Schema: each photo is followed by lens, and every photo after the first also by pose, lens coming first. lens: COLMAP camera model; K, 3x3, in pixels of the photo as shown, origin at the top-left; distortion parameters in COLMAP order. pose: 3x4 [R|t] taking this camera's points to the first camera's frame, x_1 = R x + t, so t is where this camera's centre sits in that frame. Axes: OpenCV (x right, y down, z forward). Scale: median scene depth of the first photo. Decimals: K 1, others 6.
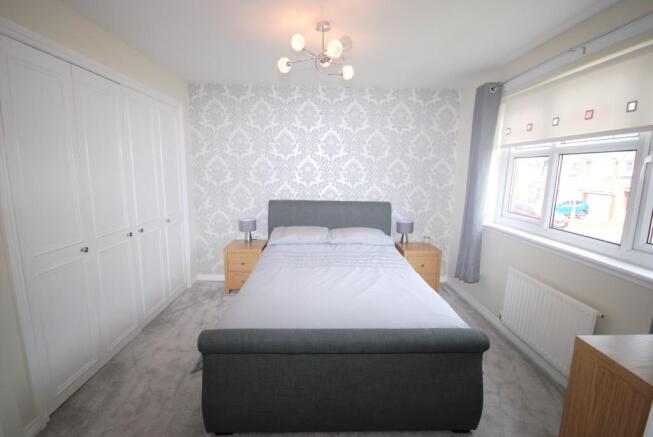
lens RADIAL K [[289.7, 0, 325.2], [0, 289.7, 217.9], [0, 0, 1]] dist [-0.007216, -0.001943]
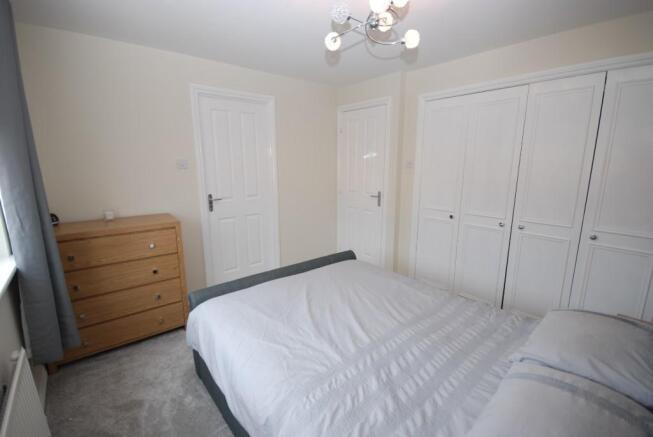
lens RADIAL K [[294.5, 0, 326.5], [0, 294.5, 218.1], [0, 0, 1]] dist [0.004071, 0.000196]
pose [[-0.774292, 0.130959, -0.619130, 0.494457], [-0.098242, 0.941616, 0.322036, -0.227518], [0.625156, 0.310174, -0.716220, 1.279630]]
